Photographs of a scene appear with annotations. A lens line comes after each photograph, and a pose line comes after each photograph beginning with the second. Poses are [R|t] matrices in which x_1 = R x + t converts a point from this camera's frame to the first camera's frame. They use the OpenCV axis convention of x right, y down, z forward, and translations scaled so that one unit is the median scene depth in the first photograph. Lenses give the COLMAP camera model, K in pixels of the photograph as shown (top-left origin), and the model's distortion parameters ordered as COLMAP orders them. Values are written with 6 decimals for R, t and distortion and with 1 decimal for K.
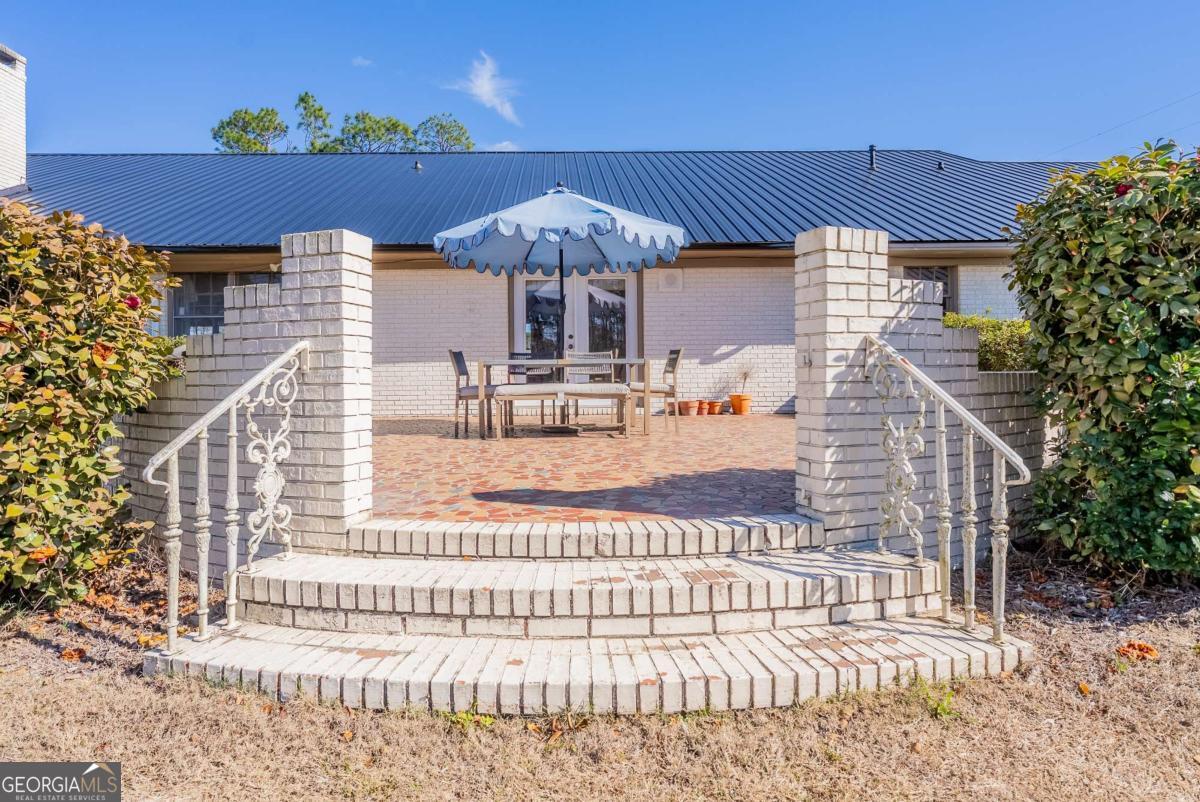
lens RADIAL K [[700.6, 0, 595.4], [0, 700.6, 378.7], [0, 0, 1]] dist [-0.000950, -0.000036]
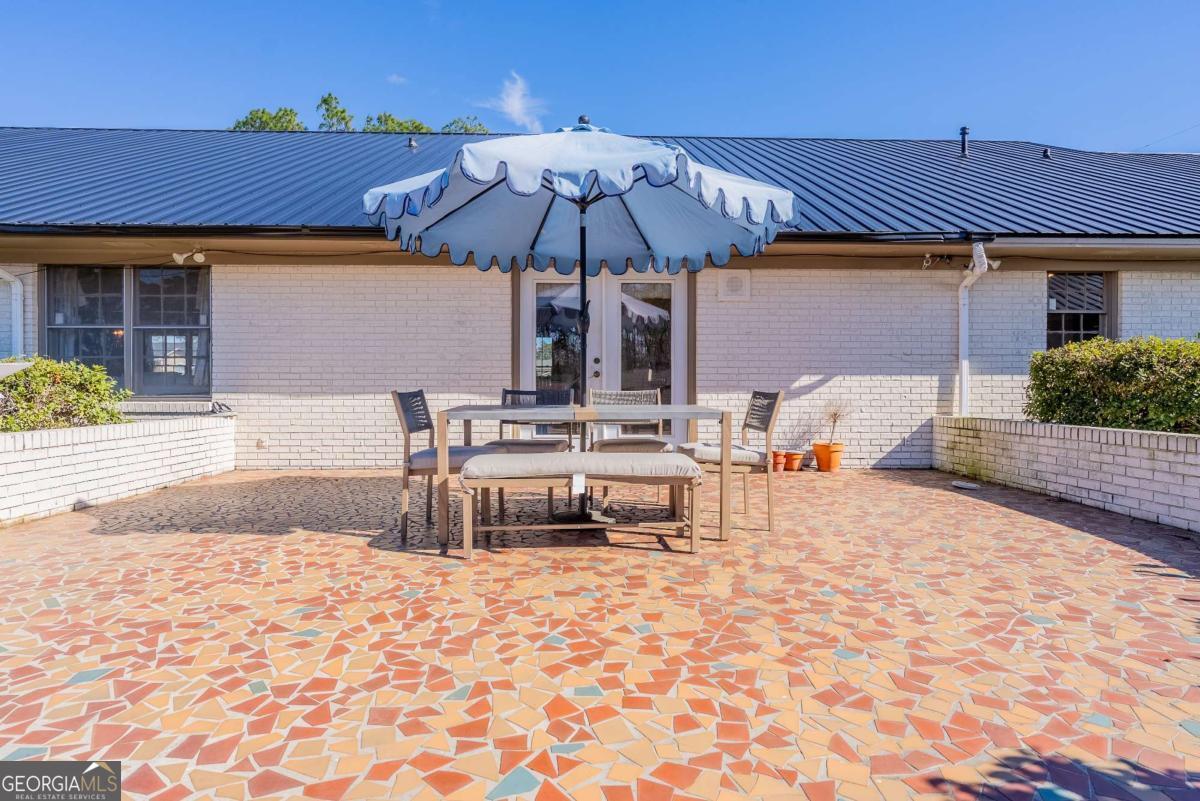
lens RADIAL K [[681.8, 0, 600.0], [0, 681.8, 400.5], [0, 0, 1]] dist [0.010148, -0.000250]
pose [[0.999469, 0.016533, -0.028071, -0.011317], [-0.016041, 0.999715, 0.017677, -0.031212], [0.028355, -0.017217, 0.999450, 0.287397]]
